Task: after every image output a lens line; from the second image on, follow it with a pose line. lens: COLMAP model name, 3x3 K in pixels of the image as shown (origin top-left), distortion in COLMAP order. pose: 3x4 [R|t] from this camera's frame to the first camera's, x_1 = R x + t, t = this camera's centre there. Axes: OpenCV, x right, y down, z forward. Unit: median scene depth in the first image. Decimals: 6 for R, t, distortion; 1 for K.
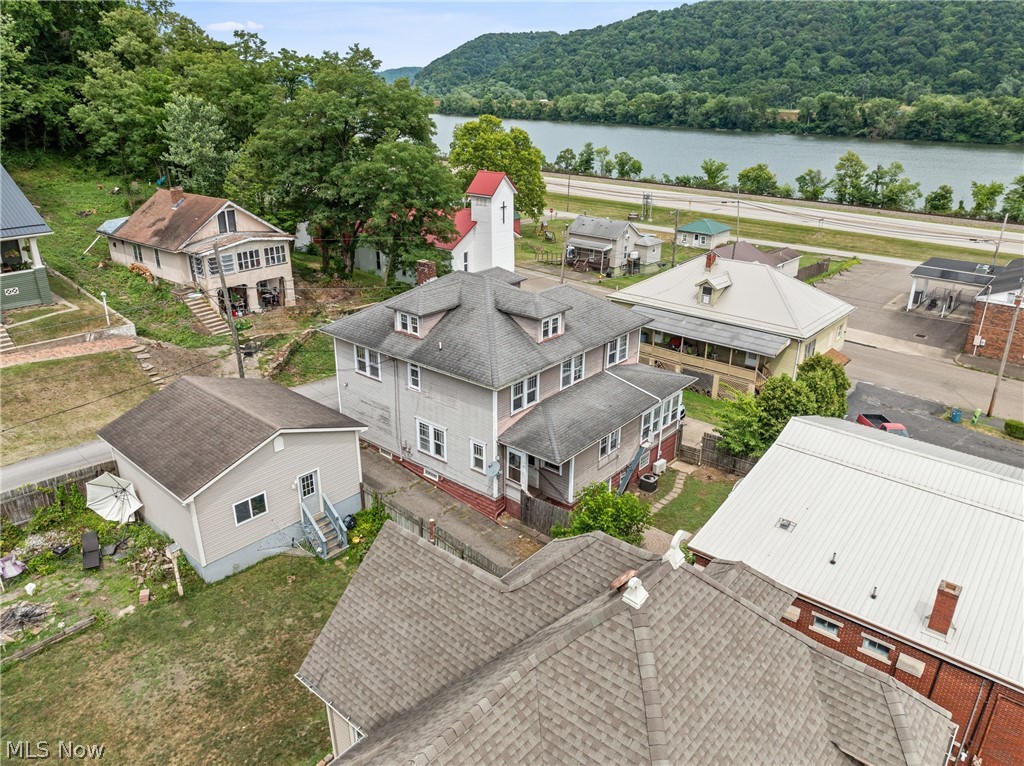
lens RADIAL K [[719.8, 0, 516.8], [0, 719.8, 380.2], [0, 0, 1]] dist [-0.023669, -0.000937]
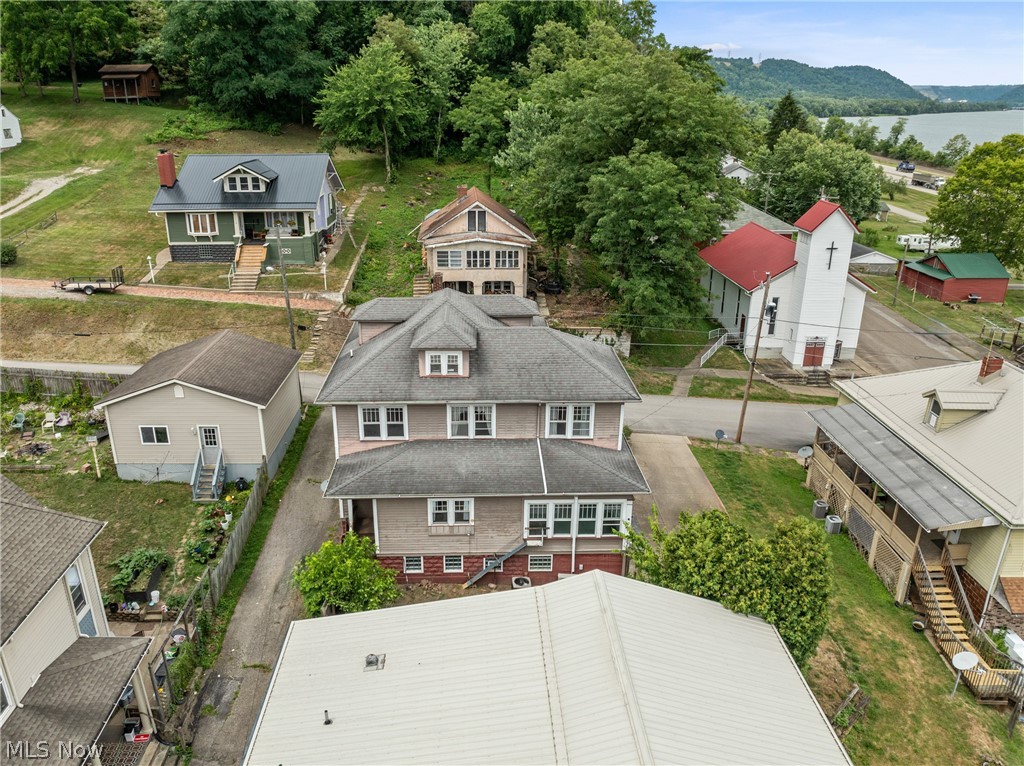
lens RADIAL K [[767.5, 0, 482.6], [0, 767.5, 410.5], [0, 0, 1]] dist [-0.011644, -0.037314]
pose [[0.658070, 0.277141, -0.700098, 0.480883], [-0.276985, 0.953703, 0.117176, -0.090989], [0.700160, 0.116806, 0.704367, 0.244184]]
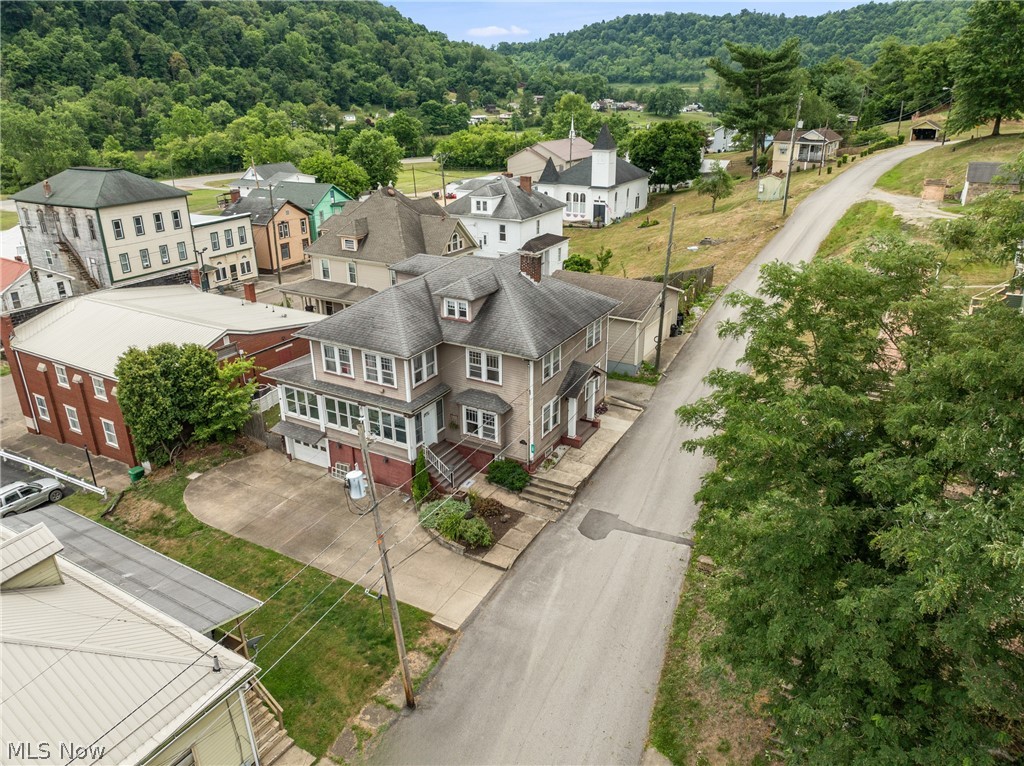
lens RADIAL K [[719.8, 0, 516.8], [0, 719.8, 380.2], [0, 0, 1]] dist [-0.023669, -0.000937]
pose [[-0.983697, 0.067023, -0.166880, 0.056934], [-0.067844, 0.721079, 0.689523, -0.515818], [0.166548, 0.689604, -0.704776, 1.289719]]
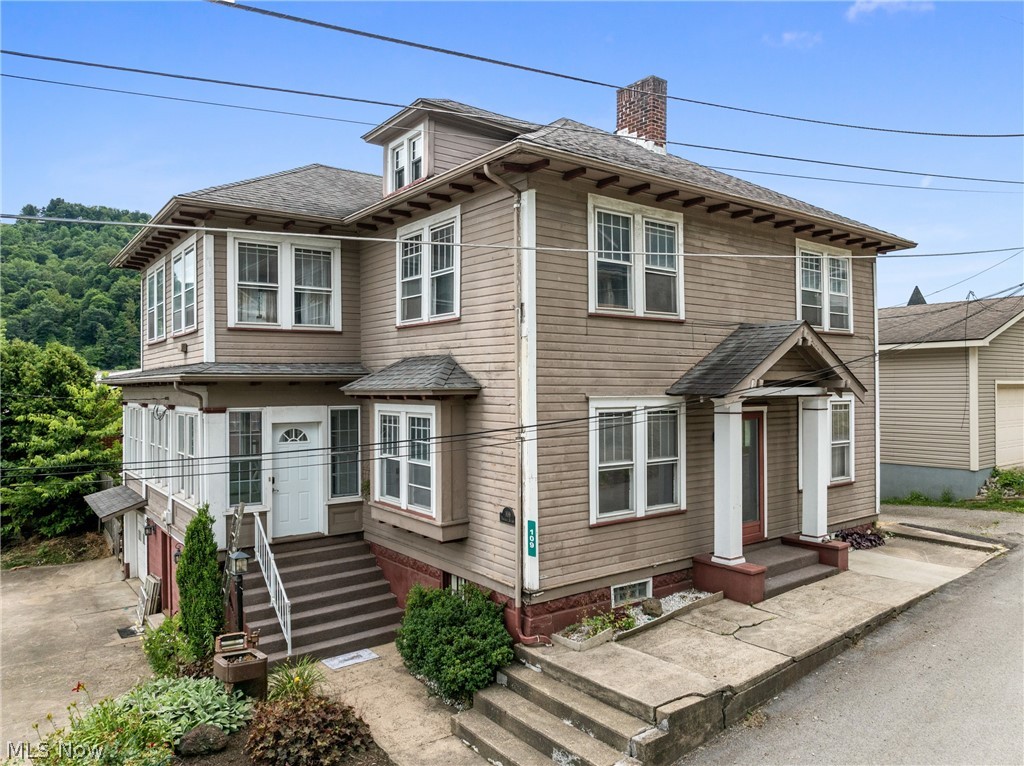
lens RADIAL K [[719.8, 0, 516.8], [0, 719.8, 380.2], [0, 0, 1]] dist [-0.023669, -0.000937]
pose [[-0.974250, 0.000208, 0.225470, -0.099206], [0.083031, 0.930054, 0.357919, -0.116313], [-0.209625, 0.367423, -0.906122, 1.016653]]
